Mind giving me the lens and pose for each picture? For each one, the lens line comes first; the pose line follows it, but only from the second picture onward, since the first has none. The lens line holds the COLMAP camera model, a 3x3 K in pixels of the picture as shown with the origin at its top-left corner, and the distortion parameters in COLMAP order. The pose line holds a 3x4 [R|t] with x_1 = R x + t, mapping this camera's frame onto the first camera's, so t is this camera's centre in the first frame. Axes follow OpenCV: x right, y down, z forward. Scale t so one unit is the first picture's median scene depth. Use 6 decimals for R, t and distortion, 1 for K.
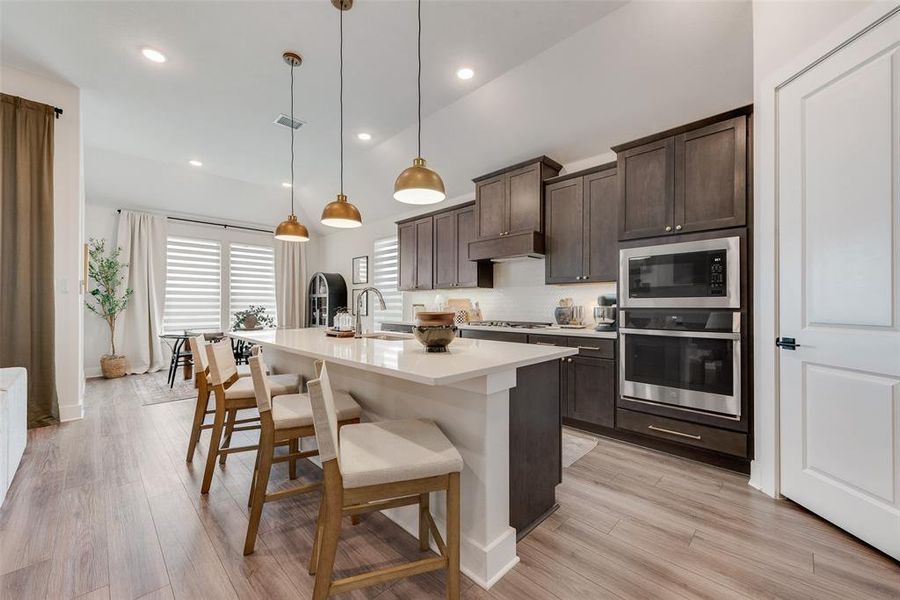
lens RADIAL K [[351.3, 0, 445.3], [0, 351.3, 304.2], [0, 0, 1]] dist [-0.000492, -0.000080]
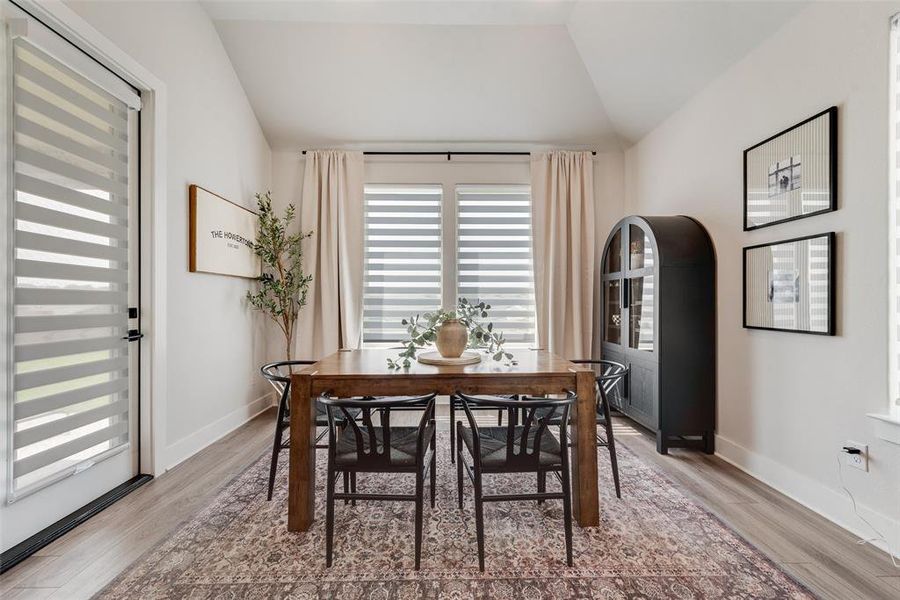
lens RADIAL K [[351.3, 0, 447.5], [0, 351.3, 304.0], [0, 0, 1]] dist [-0.000492, -0.000080]
pose [[0.726876, 0.000422, -0.686768, -0.237583], [0.002319, 0.999993, 0.003068, 0.008456], [0.686764, -0.003823, 0.726870, 0.570682]]
